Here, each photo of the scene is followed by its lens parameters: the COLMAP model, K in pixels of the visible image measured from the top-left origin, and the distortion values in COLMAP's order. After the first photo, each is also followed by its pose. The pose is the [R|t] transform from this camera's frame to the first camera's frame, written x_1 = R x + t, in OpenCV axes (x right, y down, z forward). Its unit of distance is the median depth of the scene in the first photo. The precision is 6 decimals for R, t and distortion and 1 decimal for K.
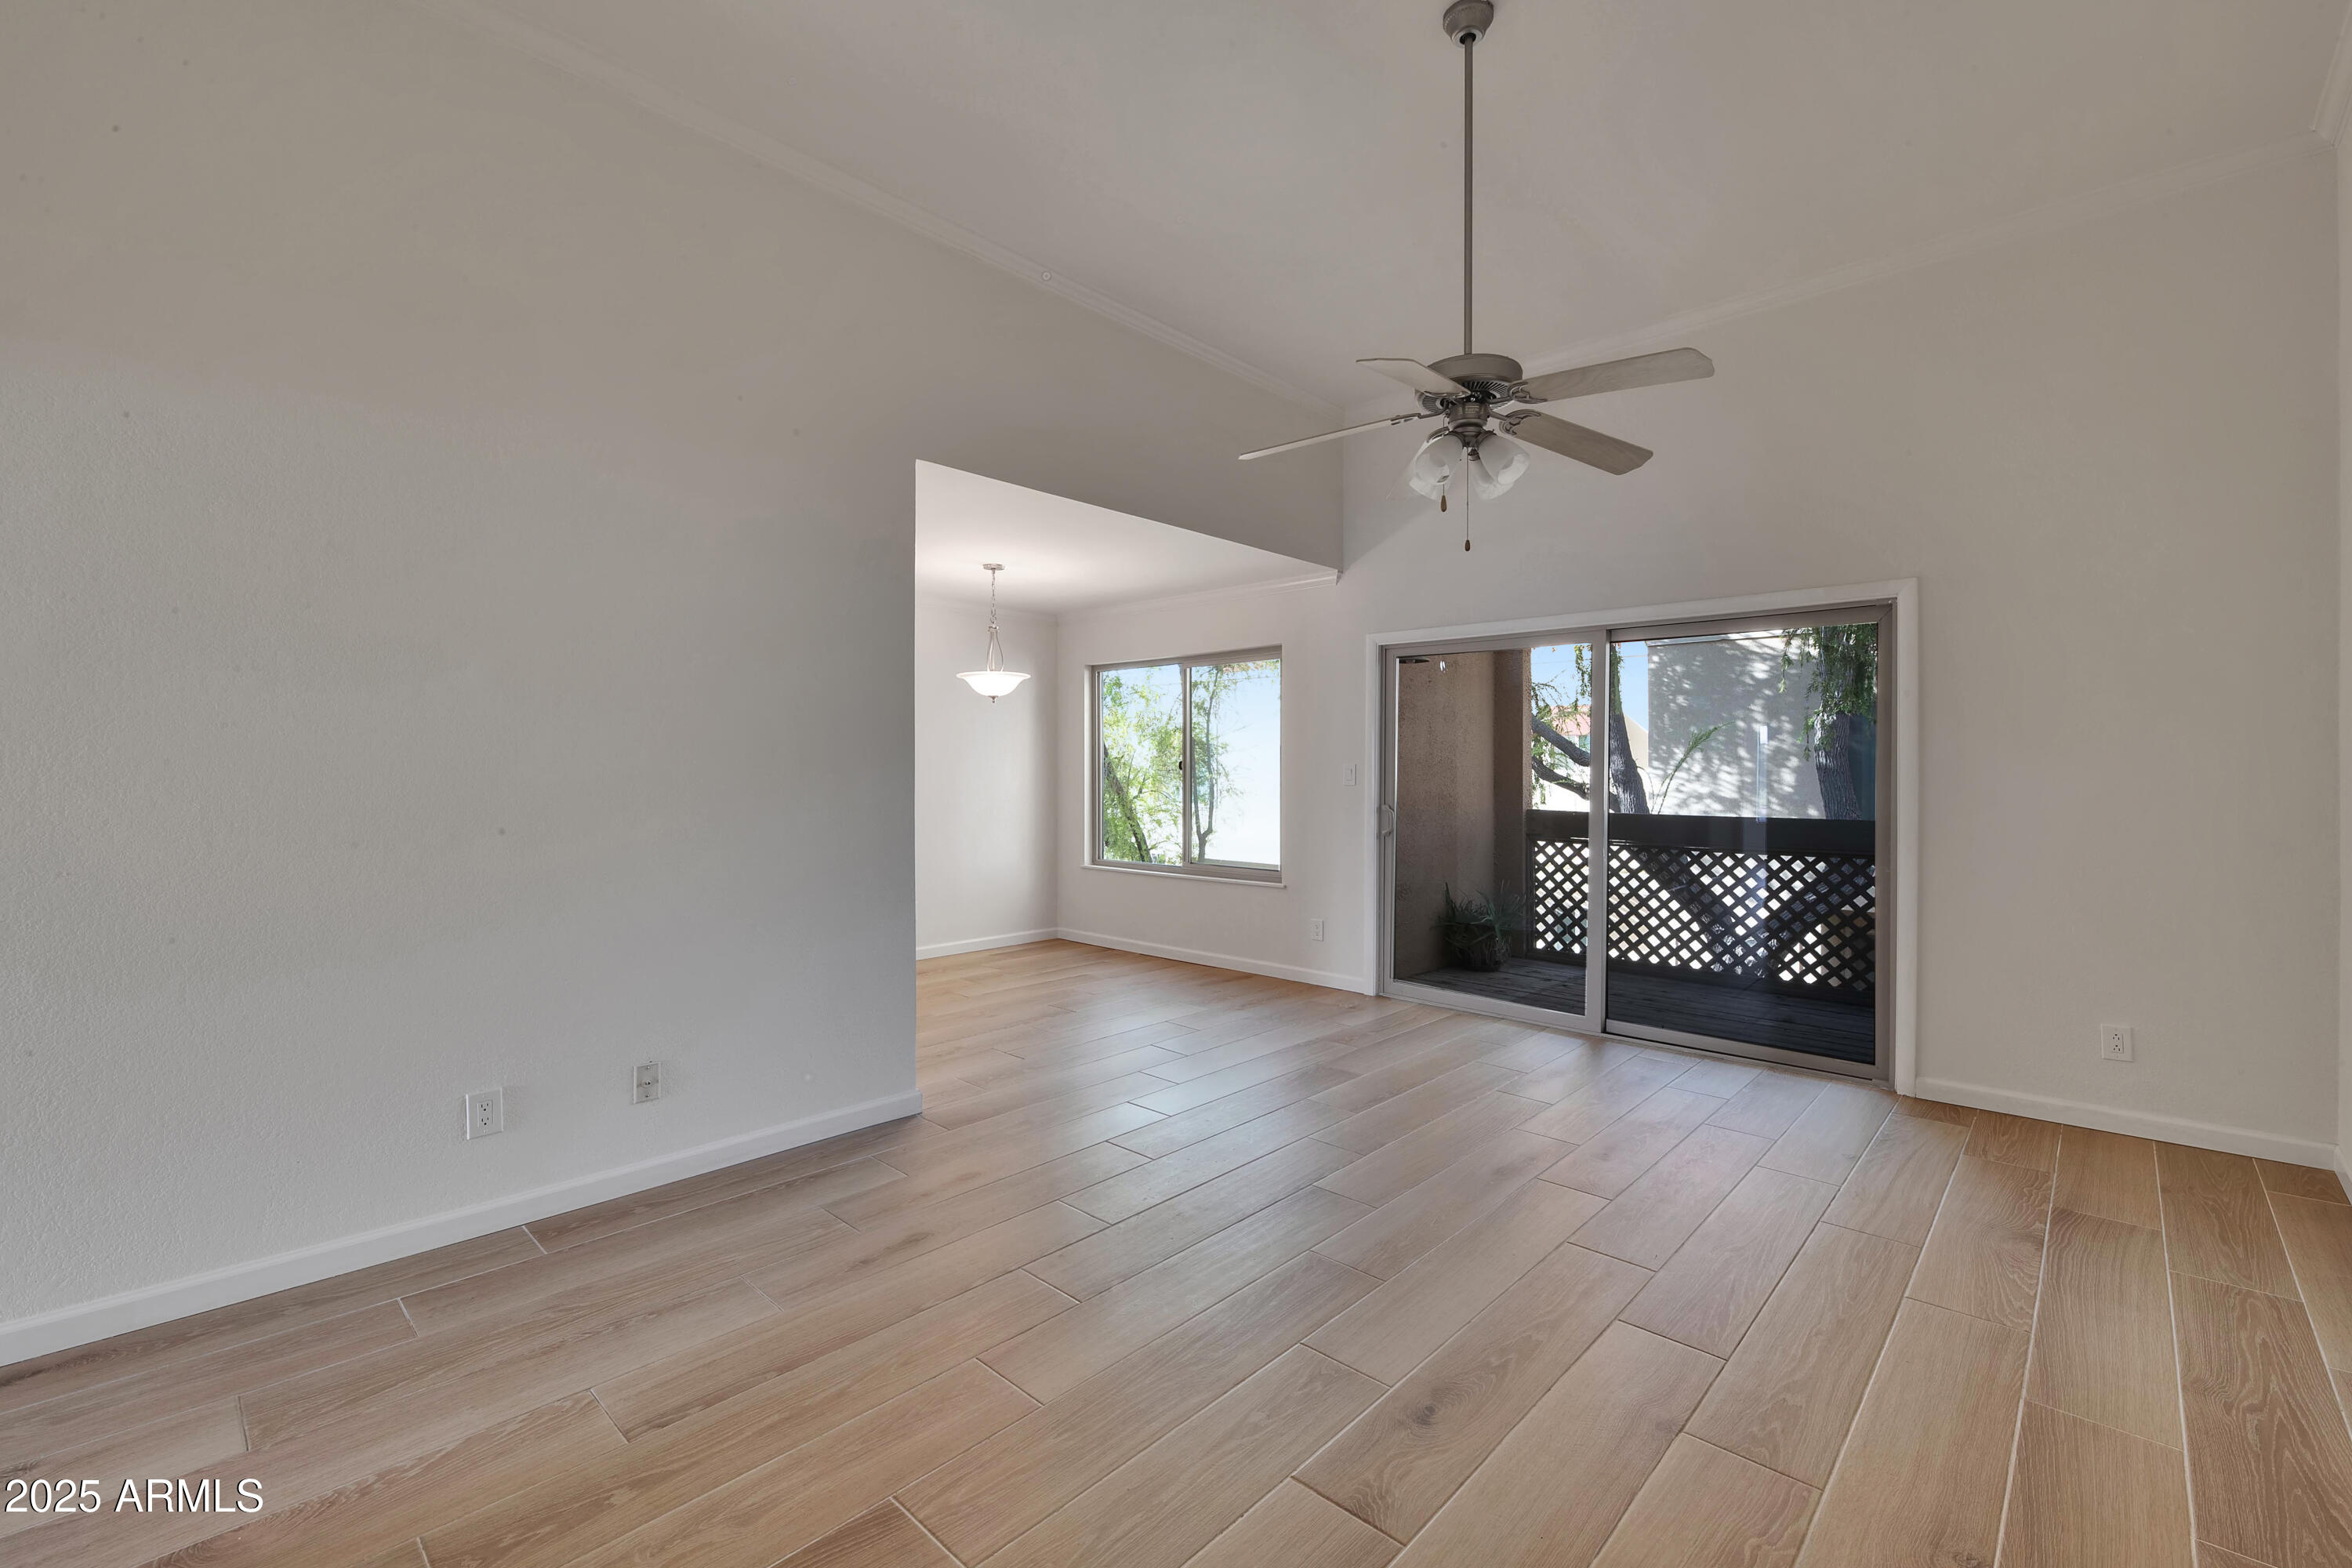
lens RADIAL K [[984.5, 0, 1240.8], [0, 984.5, 759.9], [0, 0, 1]] dist [-0.000755, -0.000535]
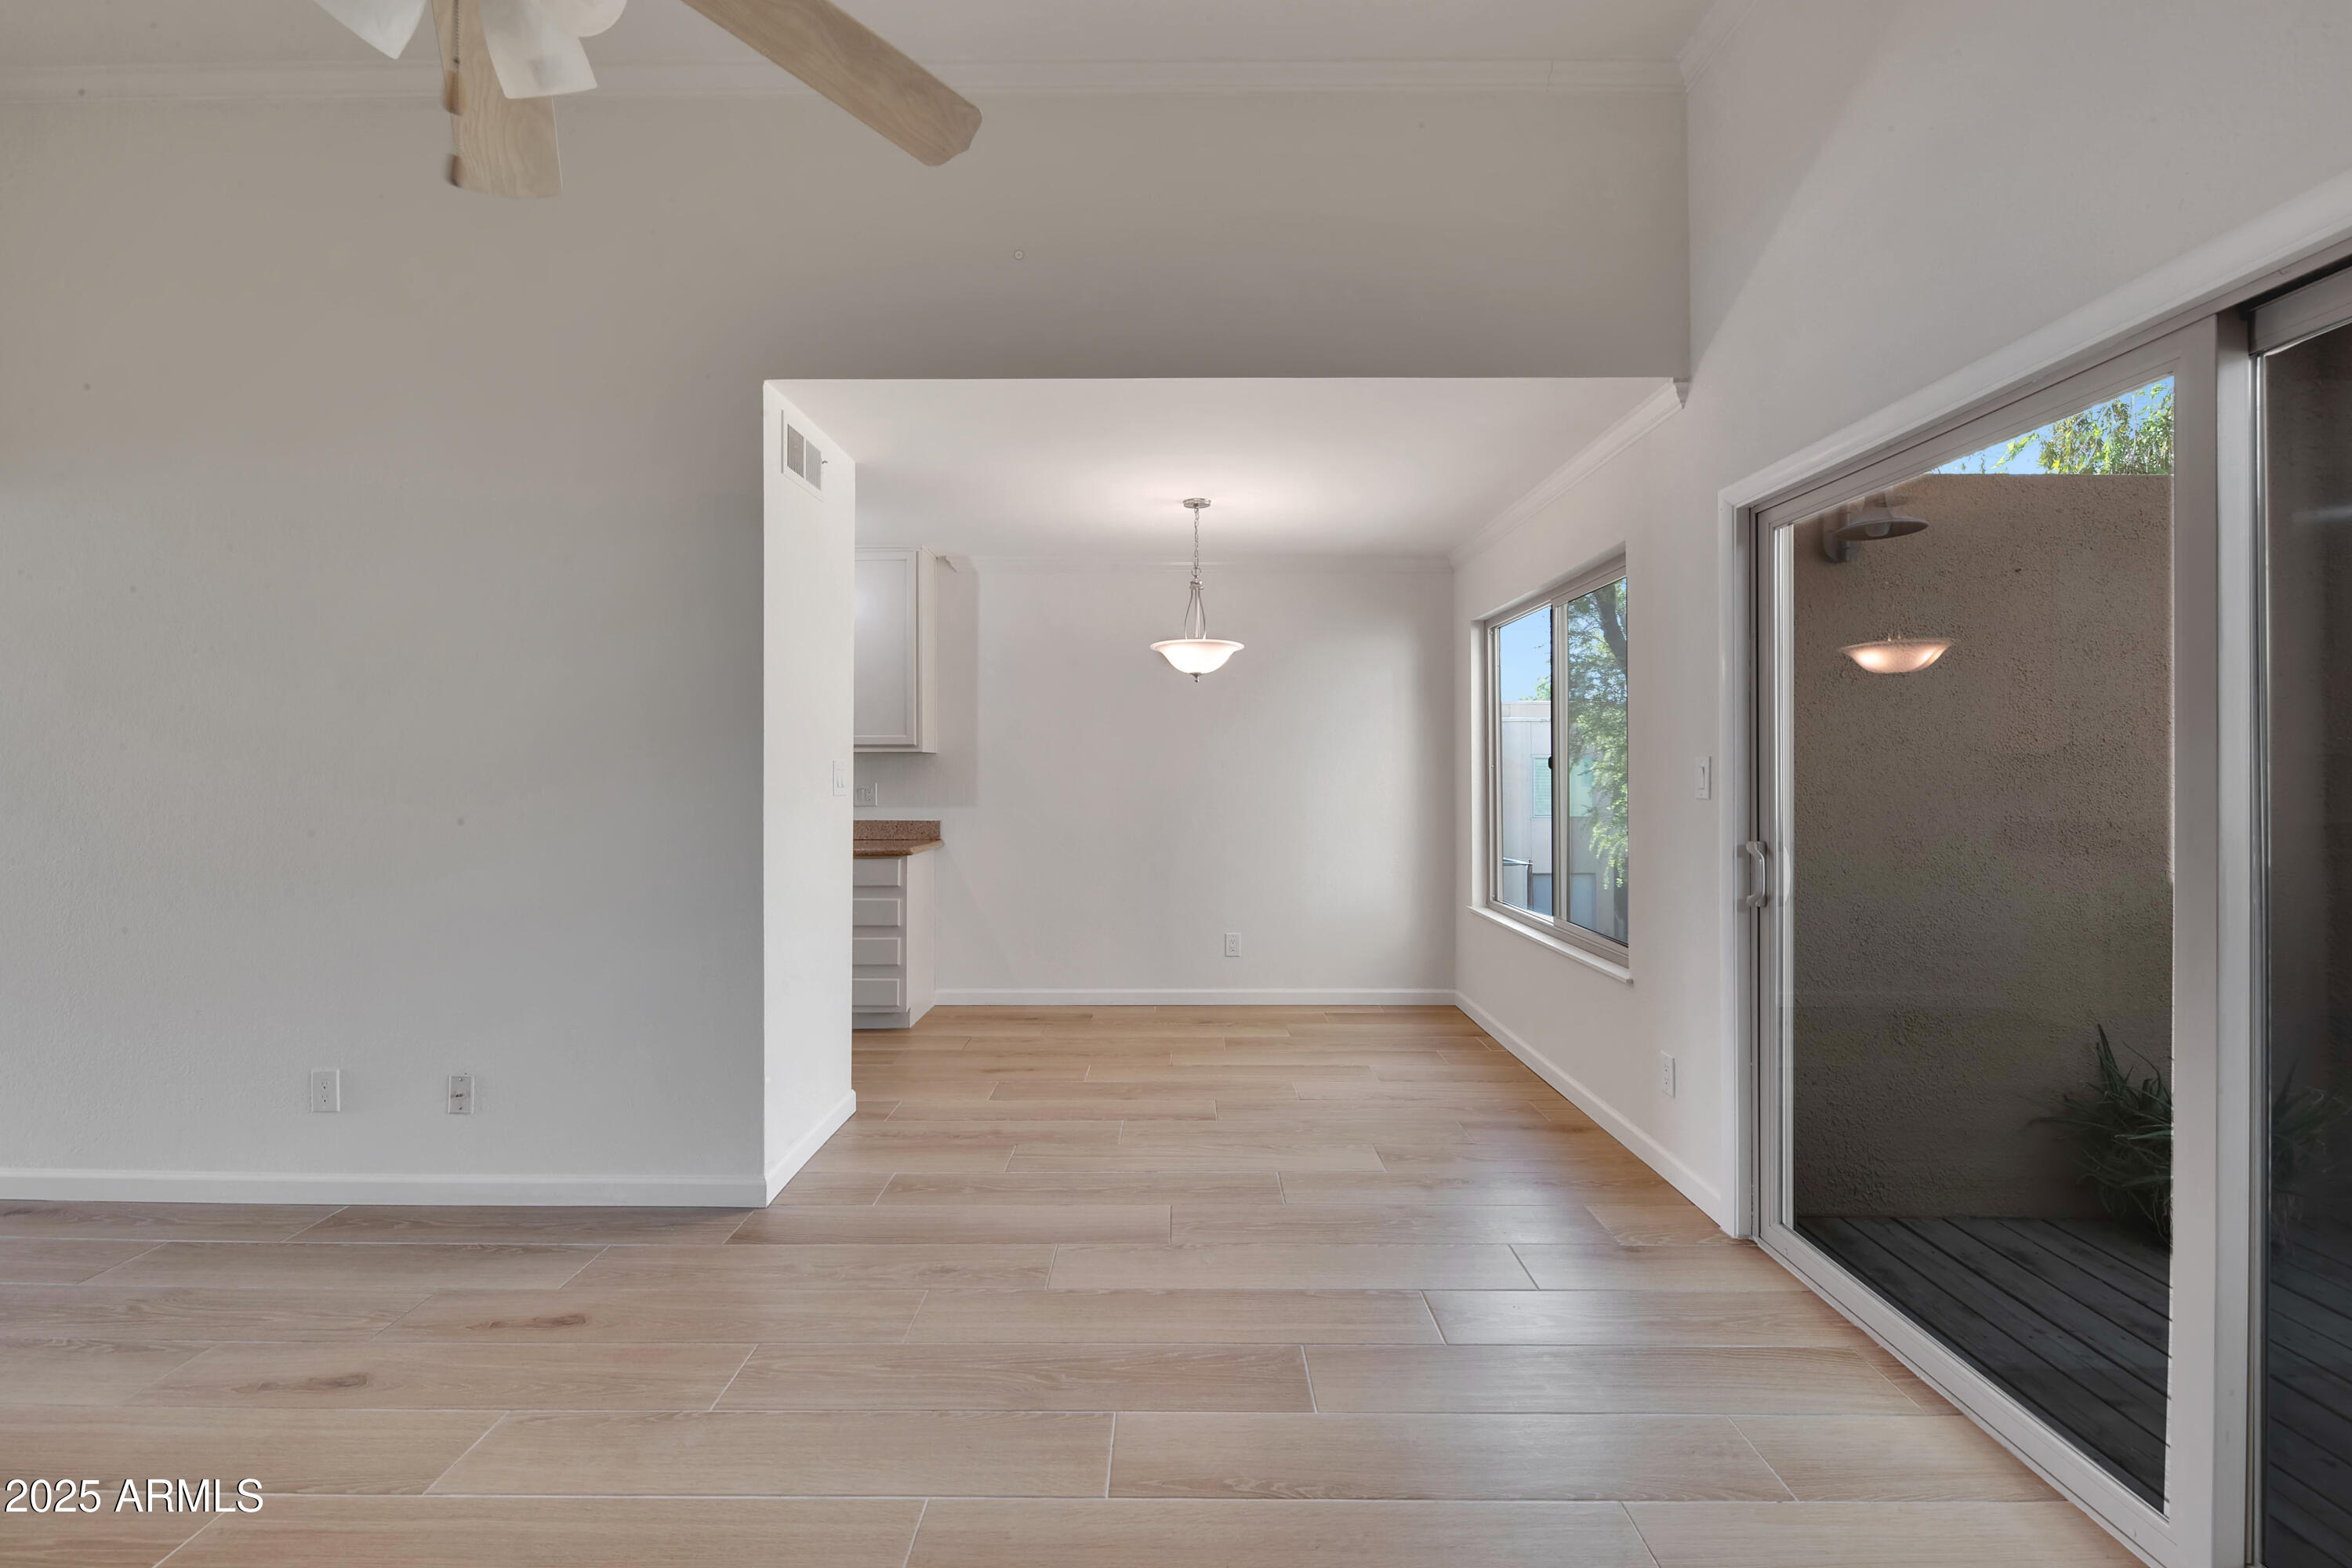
lens RADIAL K [[1052.8, 0, 1177.2], [0, 1052.8, 757.7], [0, 0, 1]] dist [-0.001297, -0.000389]
pose [[0.657372, -0.012056, -0.753470, 0.429827], [0.009405, 0.999925, -0.007794, 0.007351], [0.753507, -0.001963, 0.657437, 0.568134]]
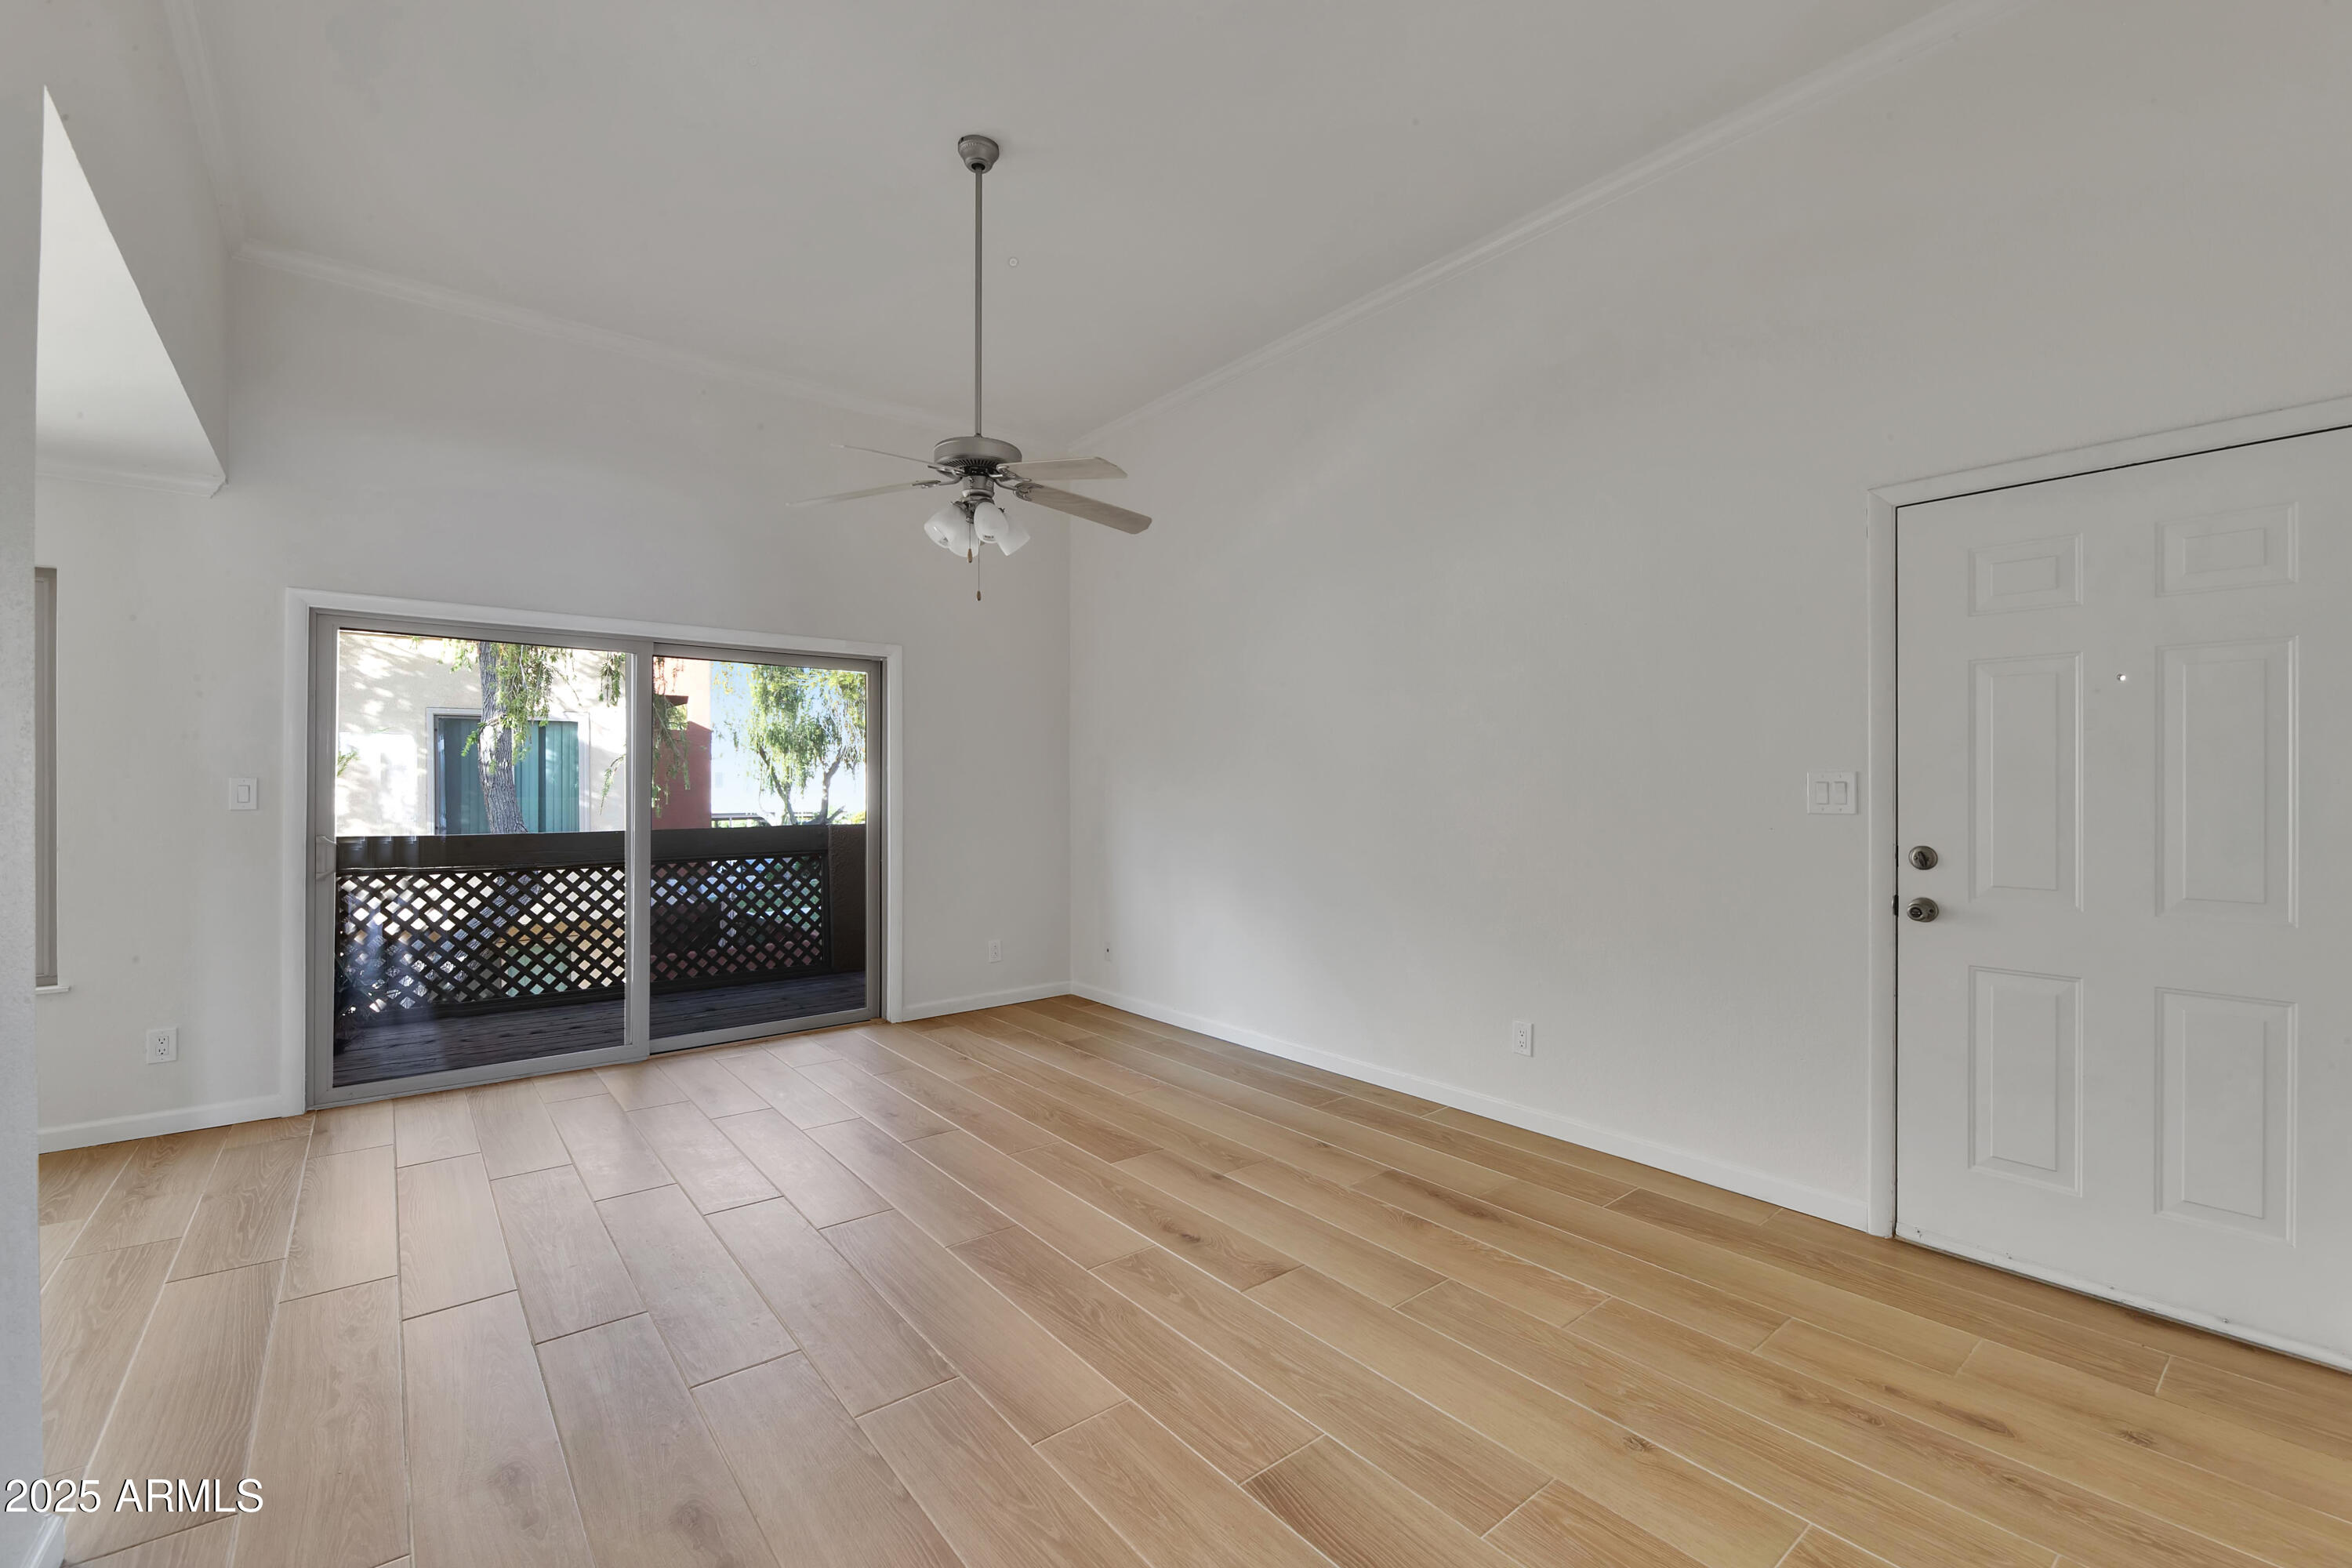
lens RADIAL K [[1004.4, 0, 1176.0], [0, 1004.4, 784.0], [0, 0, 1]] dist [-0.001372, -0.000404]
pose [[0.171712, -0.011587, 0.985079, -0.533408], [-0.007606, 0.999885, 0.013087, -0.009820], [-0.985118, -0.009739, 0.171604, 0.324680]]
